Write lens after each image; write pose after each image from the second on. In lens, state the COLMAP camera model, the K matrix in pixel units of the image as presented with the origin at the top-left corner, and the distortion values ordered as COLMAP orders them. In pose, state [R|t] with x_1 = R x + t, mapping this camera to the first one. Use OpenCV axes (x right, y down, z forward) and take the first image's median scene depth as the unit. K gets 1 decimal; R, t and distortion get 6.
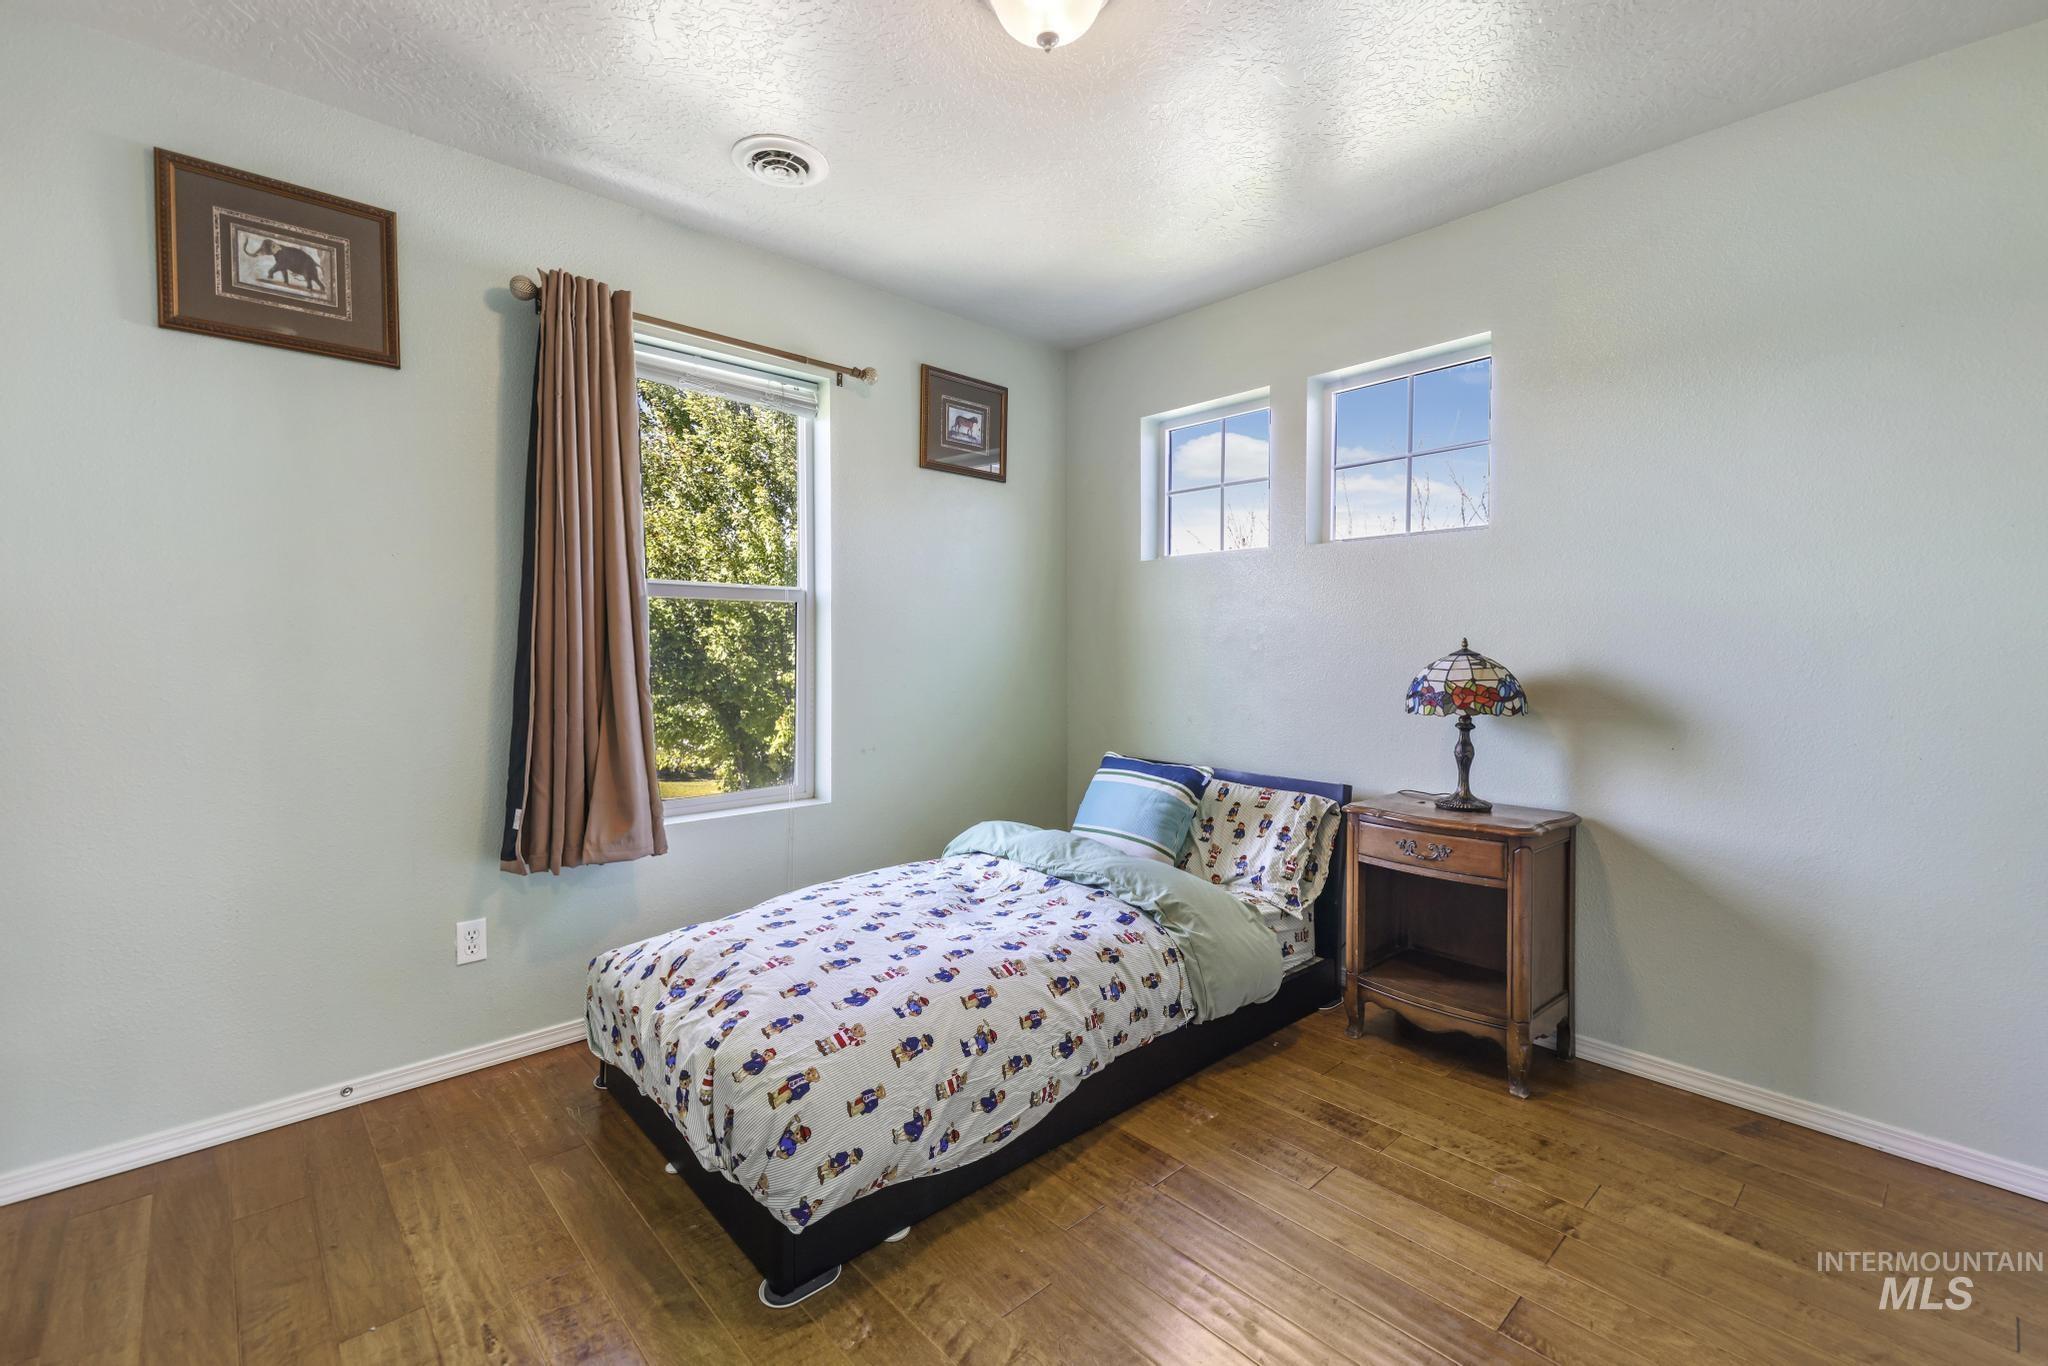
lens RADIAL K [[852.7, 0, 1005.1], [0, 852.7, 660.8], [0, 0, 1]] dist [0.011005, -0.006727]
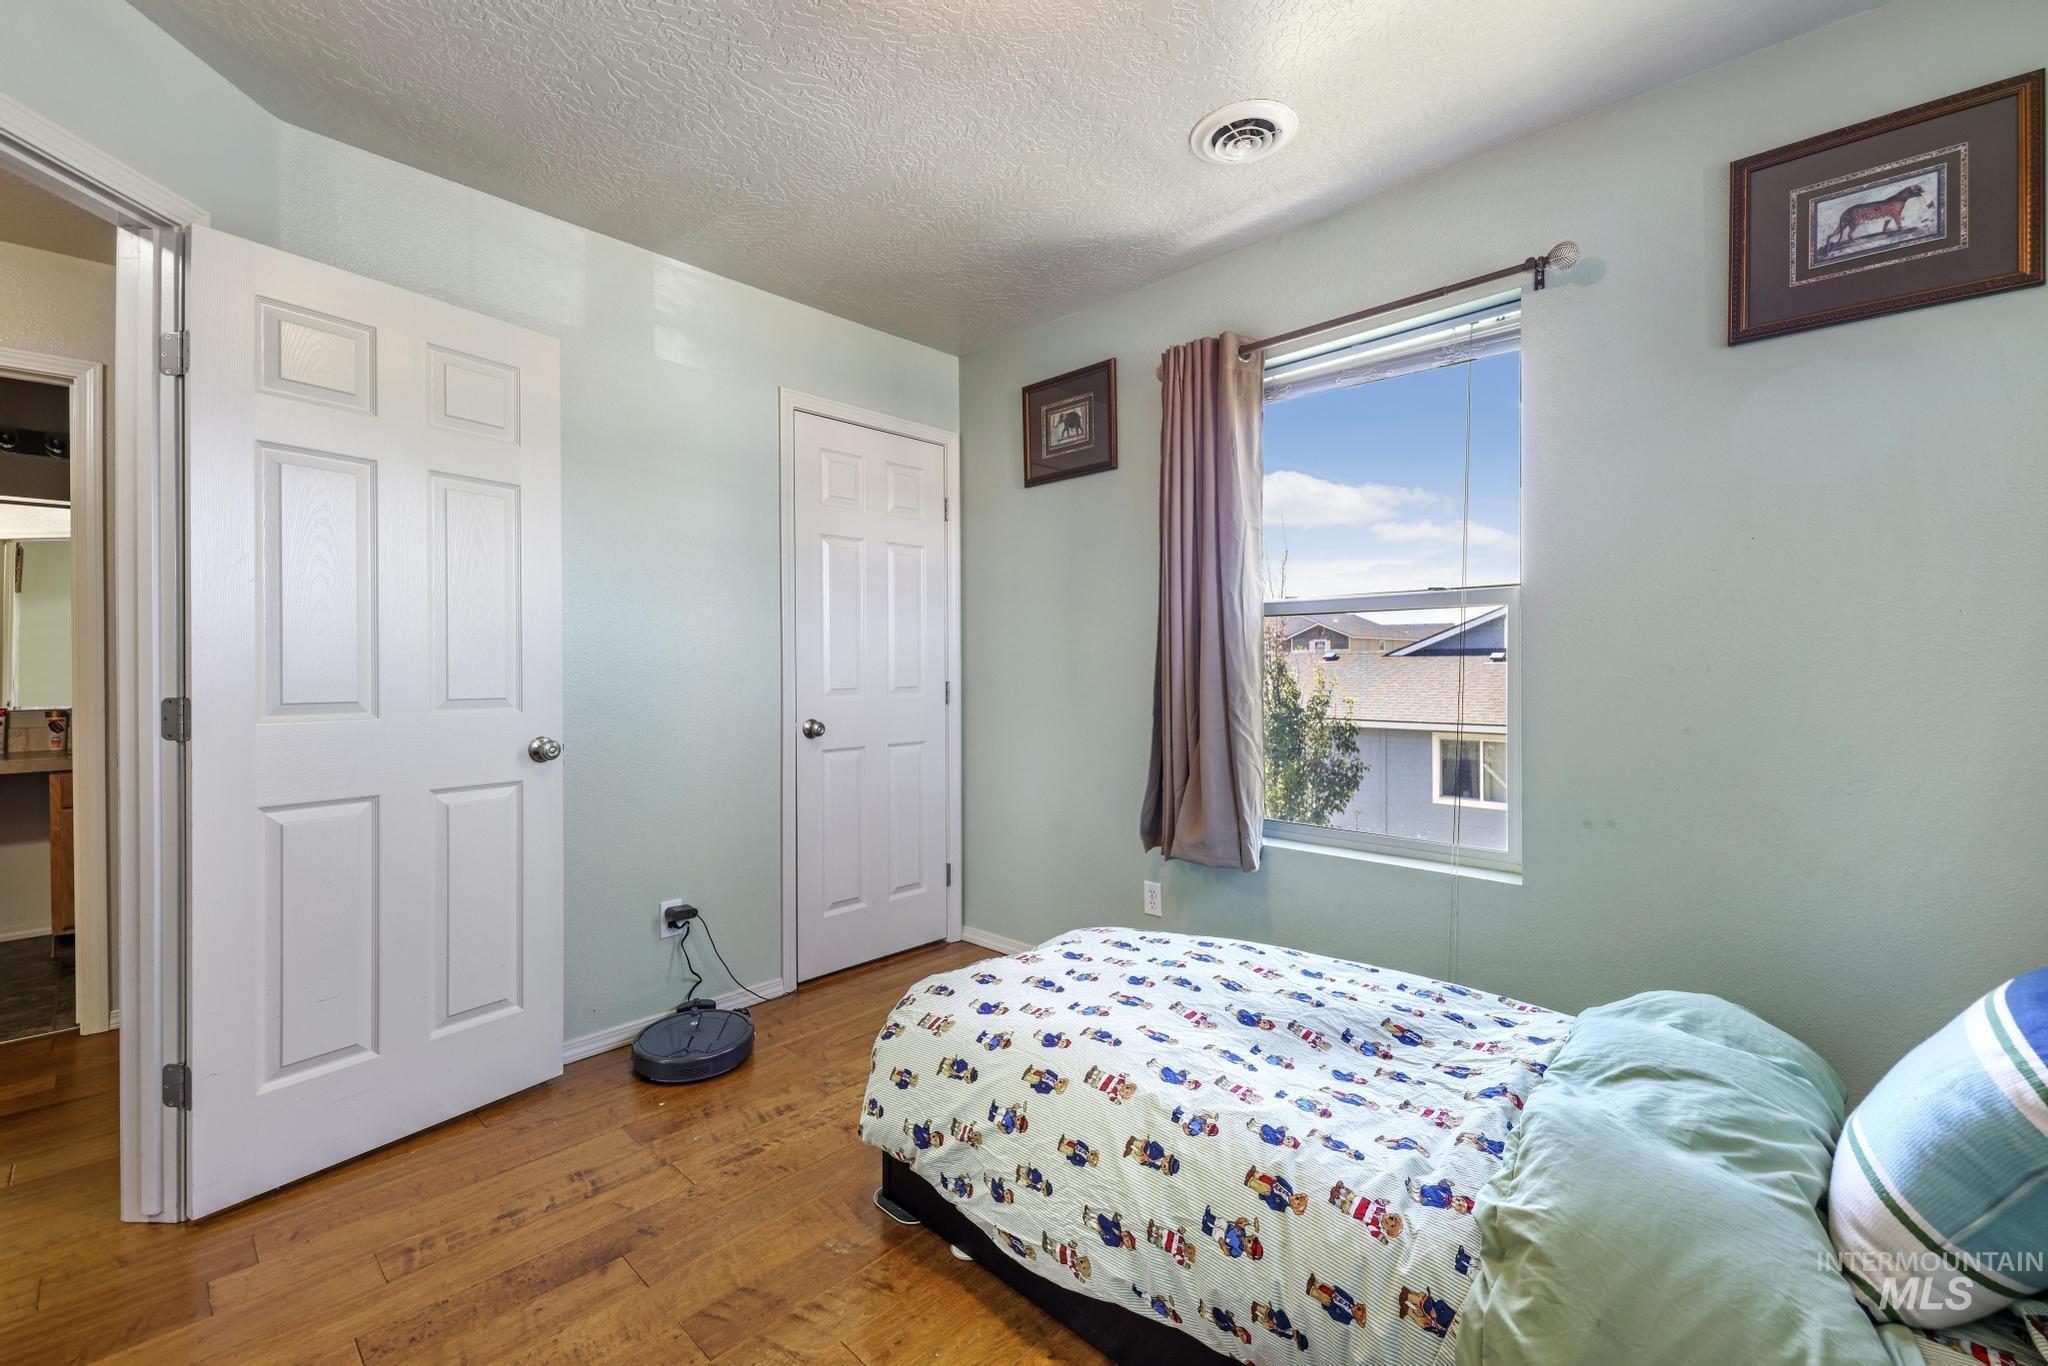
lens RADIAL K [[852.7, 0, 1005.1], [0, 852.7, 660.8], [0, 0, 1]] dist [0.011005, -0.006727]
pose [[0.059938, -0.011530, -0.998136, 0.712602], [-0.010838, 0.999867, -0.012201, -0.008188], [0.998143, 0.011549, 0.059805, 0.791969]]
